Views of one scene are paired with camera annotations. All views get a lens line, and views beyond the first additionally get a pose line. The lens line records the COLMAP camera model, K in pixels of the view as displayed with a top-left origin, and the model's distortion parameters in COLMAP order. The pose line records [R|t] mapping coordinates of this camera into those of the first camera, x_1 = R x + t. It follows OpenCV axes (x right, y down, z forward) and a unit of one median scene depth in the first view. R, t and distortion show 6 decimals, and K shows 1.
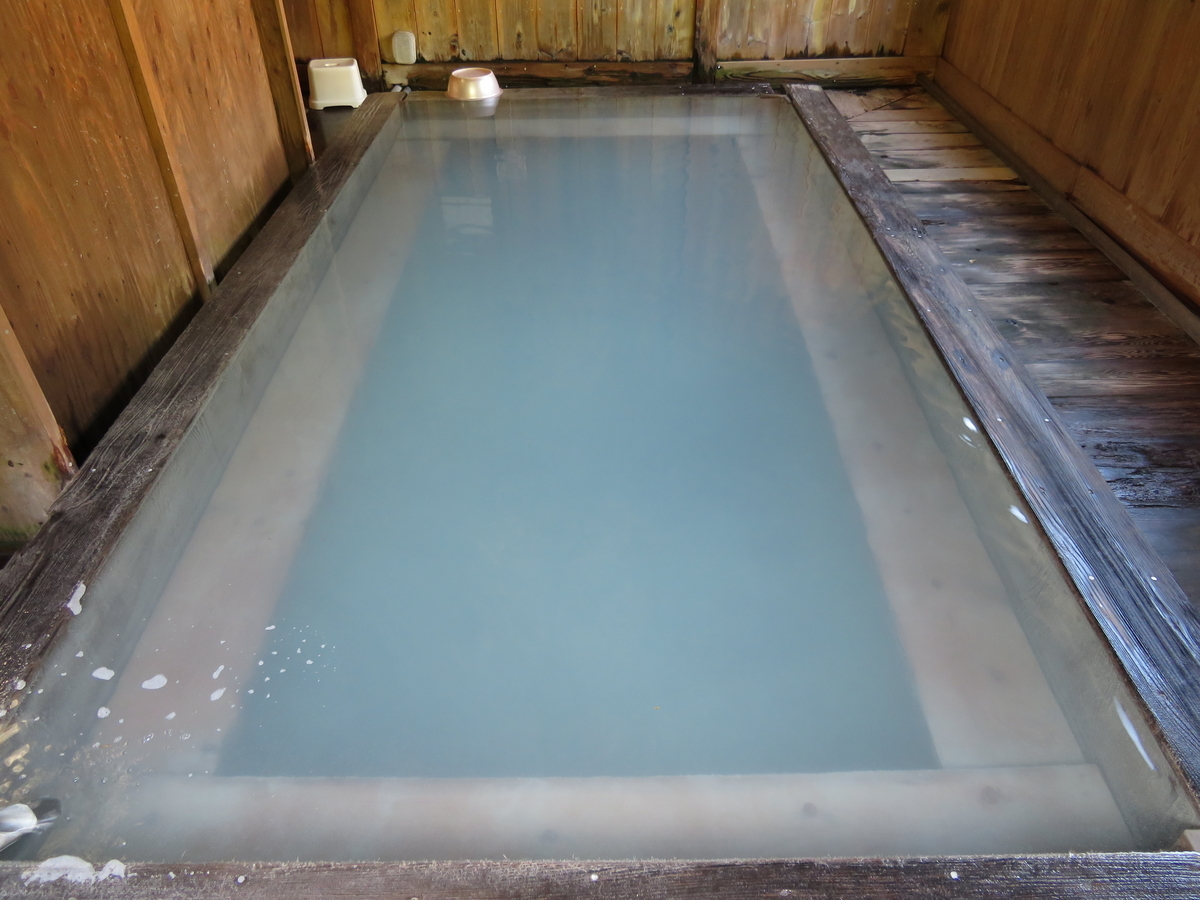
lens RADIAL K [[851.8, 0, 600.0], [0, 851.8, 450.0], [0, 0, 1]] dist [-0.010871, -0.005851]
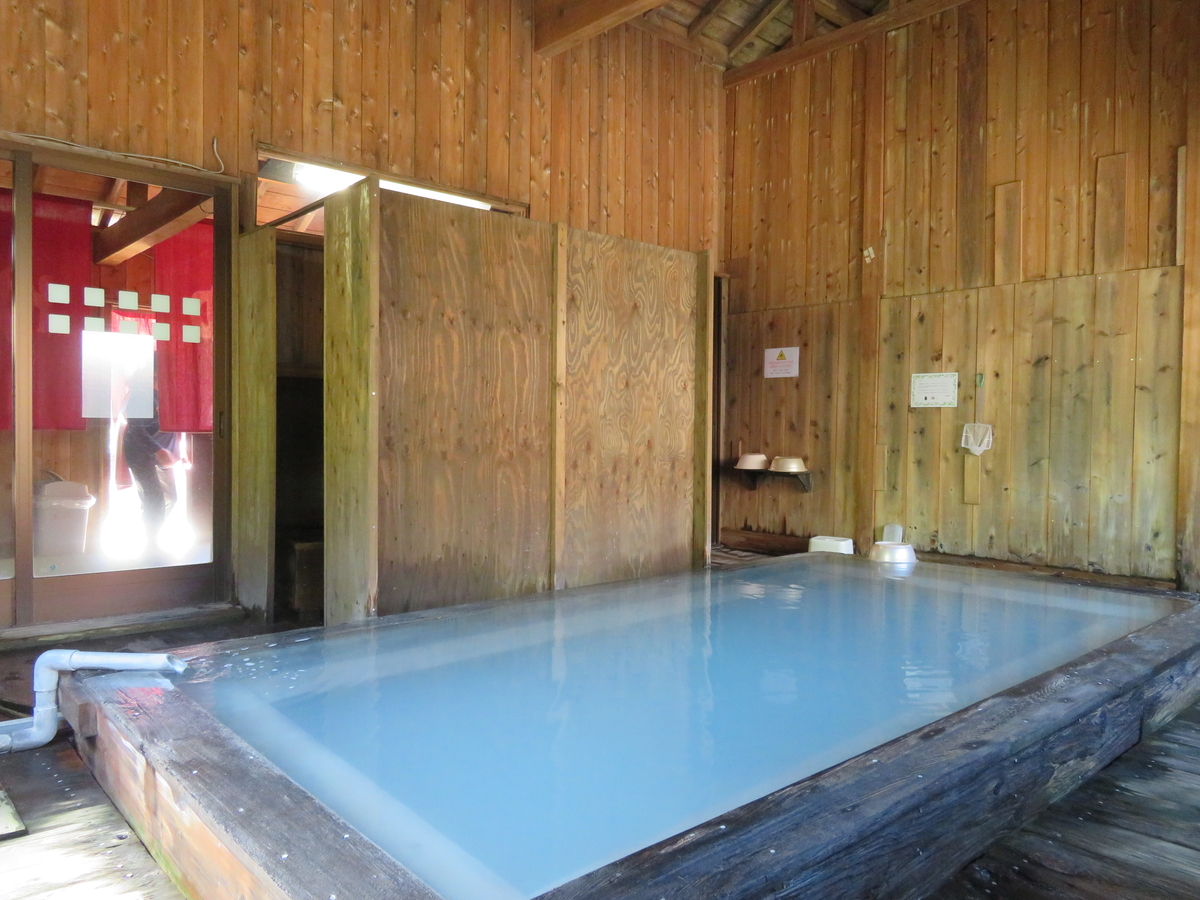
lens RADIAL K [[851.8, 0, 600.0], [0, 851.8, 450.0], [0, 0, 1]] dist [-0.010871, -0.005851]
pose [[0.661370, 0.026805, -0.749580, 0.394821], [-0.465178, 0.798611, -0.381878, 0.080197], [0.588387, 0.601251, 0.540647, 0.033799]]
